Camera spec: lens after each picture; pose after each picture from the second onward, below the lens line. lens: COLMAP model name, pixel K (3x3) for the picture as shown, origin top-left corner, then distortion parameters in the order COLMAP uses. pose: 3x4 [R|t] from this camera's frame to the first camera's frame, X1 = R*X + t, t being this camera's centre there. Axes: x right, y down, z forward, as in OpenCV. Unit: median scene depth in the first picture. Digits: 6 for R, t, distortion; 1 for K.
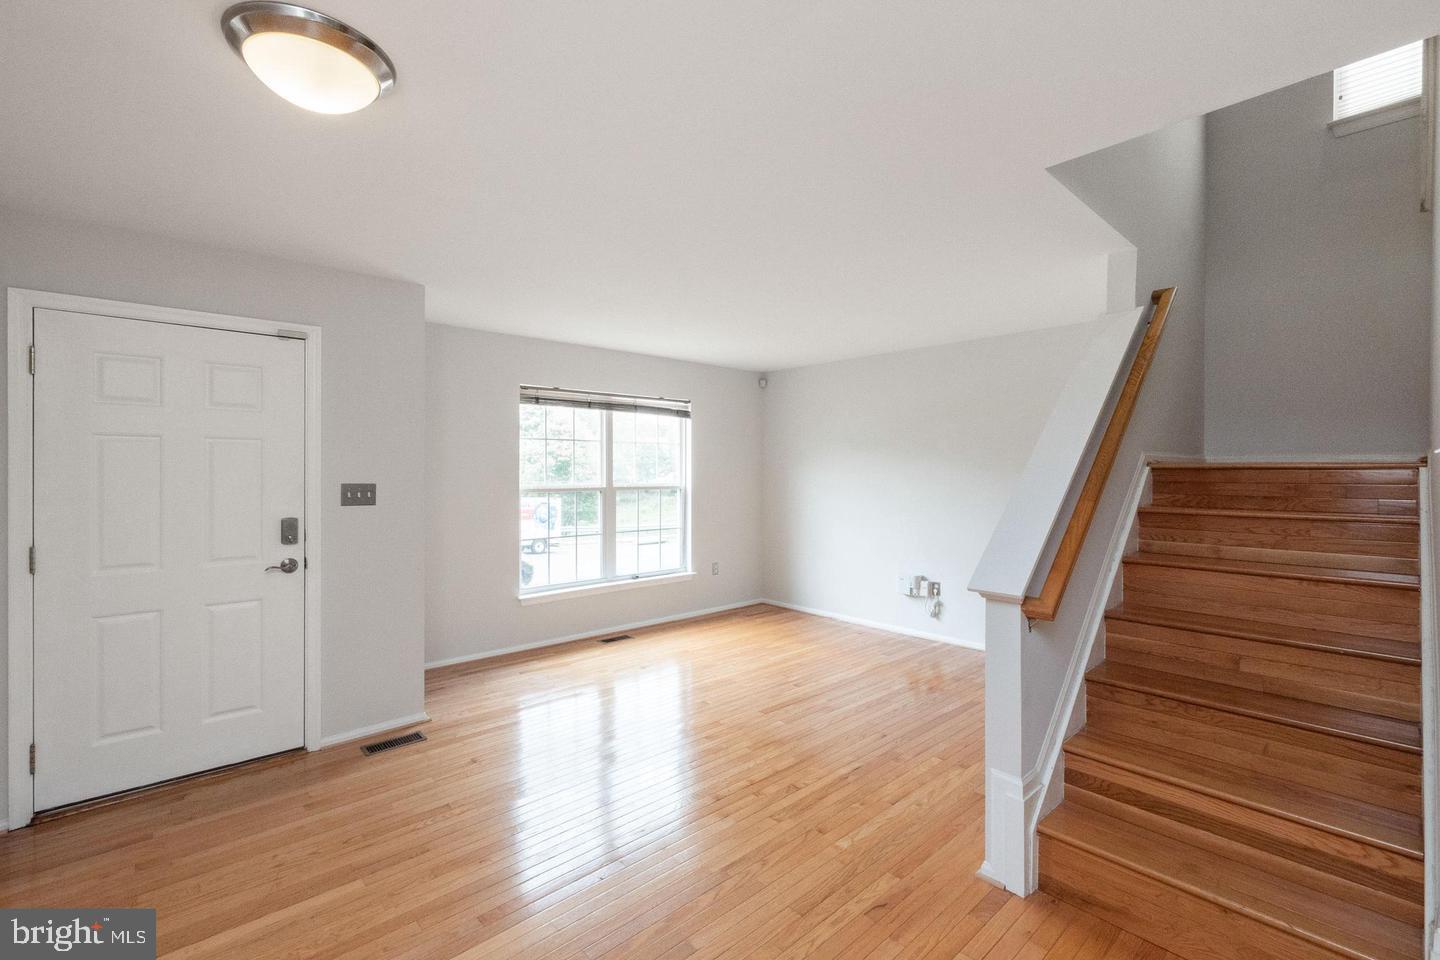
lens RADIAL K [[619.0, 0, 721.7], [0, 619.0, 477.3], [0, 0, 1]] dist [-0.002656, -0.000171]
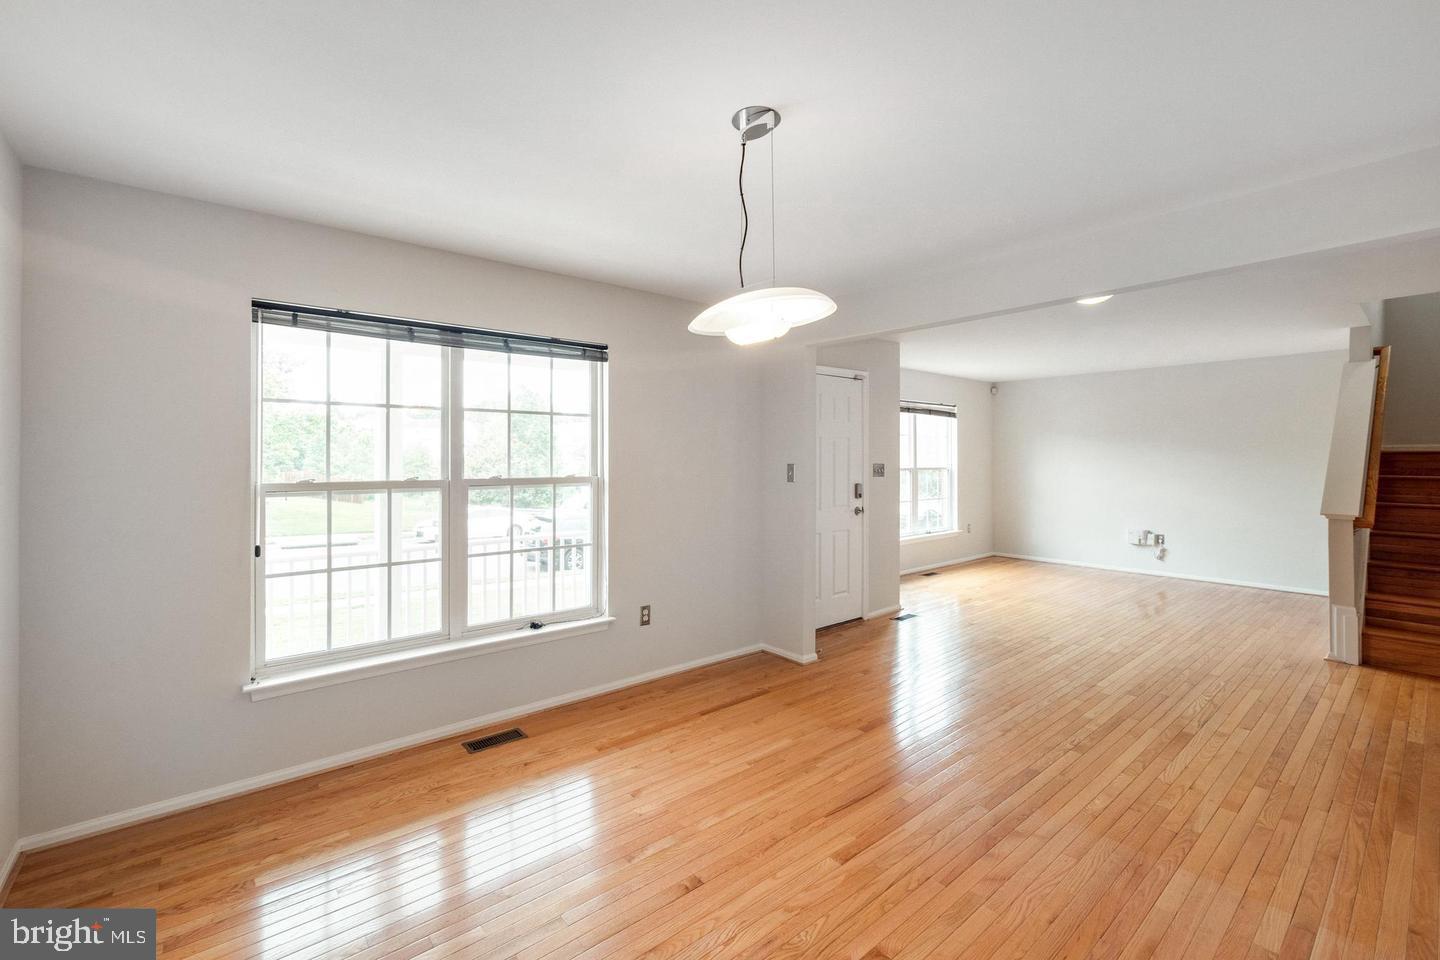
lens RADIAL K [[609.0, 0, 723.1], [0, 609.0, 458.4], [0, 0, 1]] dist [-0.000153, -0.000432]
pose [[0.999437, -0.001805, -0.033496, -0.603707], [0.001501, 0.999957, -0.009099, 0.006610], [0.033511, 0.009044, 0.999397, -0.423403]]
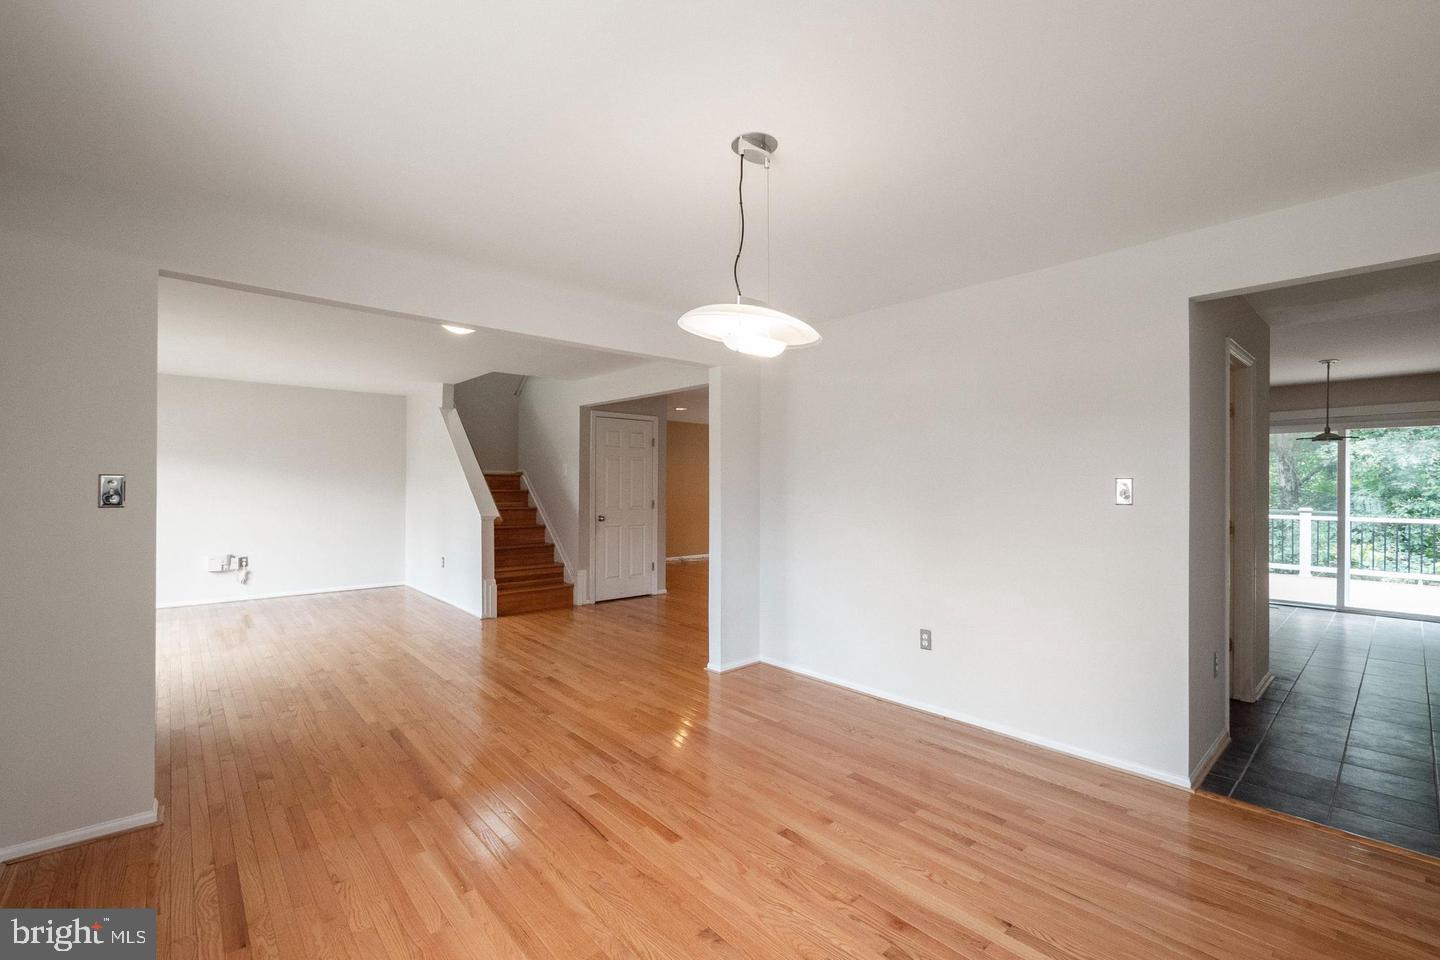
lens RADIAL K [[619.0, 0, 721.7], [0, 619.0, 477.3], [0, 0, 1]] dist [-0.002656, -0.000171]
pose [[0.008708, 0.014658, 0.999855, -0.986190], [0.003537, 0.999886, -0.014689, 0.019593], [-0.999956, 0.003665, 0.008655, -0.047977]]
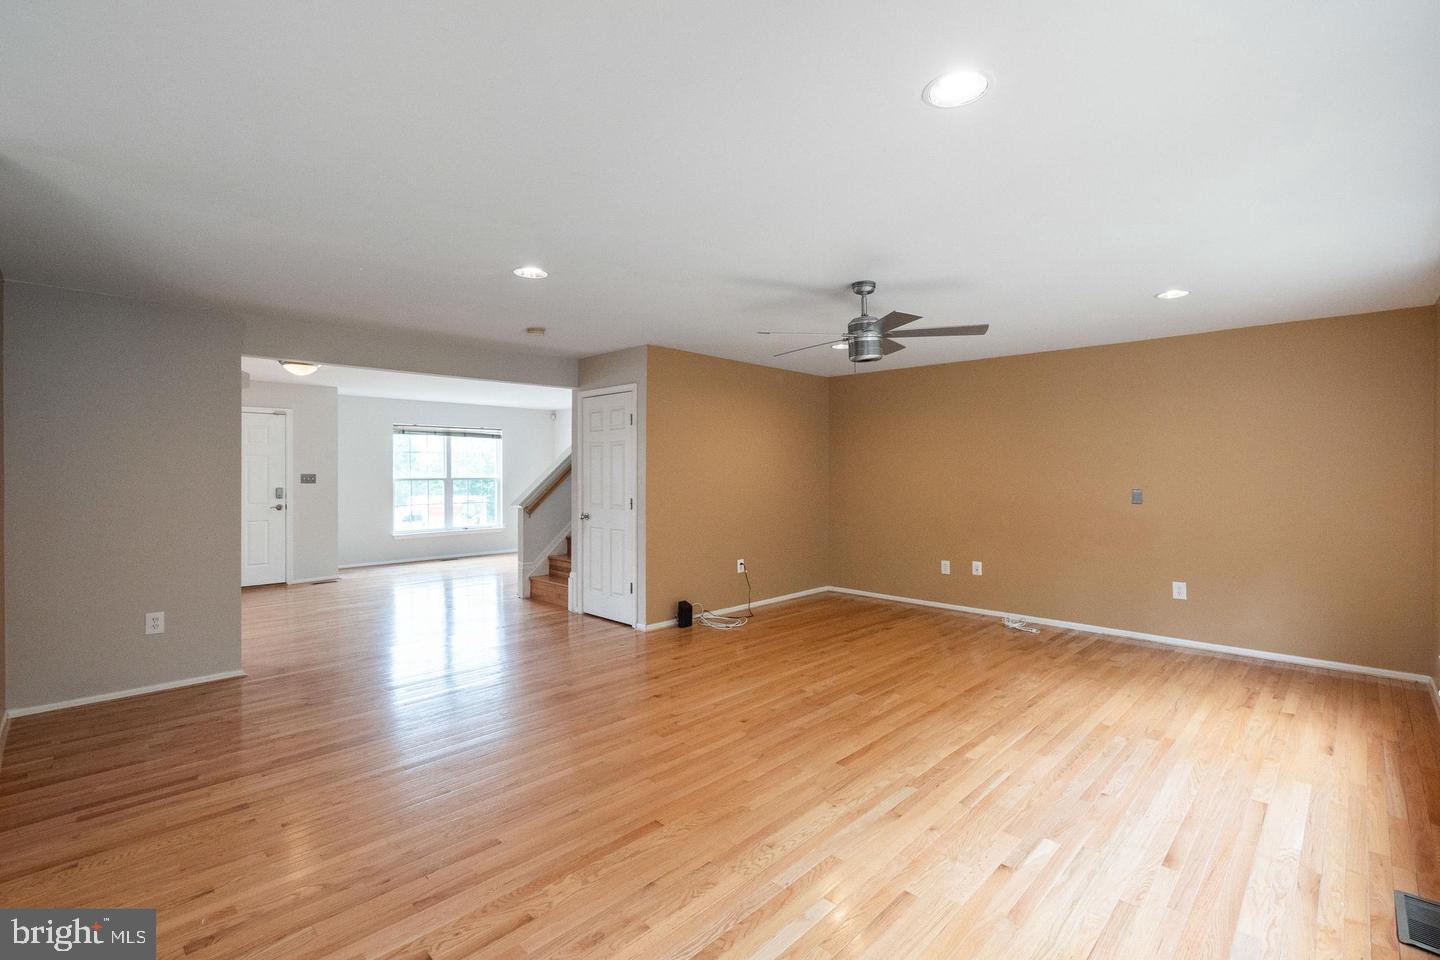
lens RADIAL K [[634.9, 0, 720.0], [0, 634.9, 480.0], [0, 0, 1]] dist [0.002623, 0.000187]
pose [[0.998154, -0.001678, 0.060716, 0.527459], [0.001478, 0.999993, 0.003339, 0.017119], [-0.060722, -0.003243, 0.998149, -0.959335]]
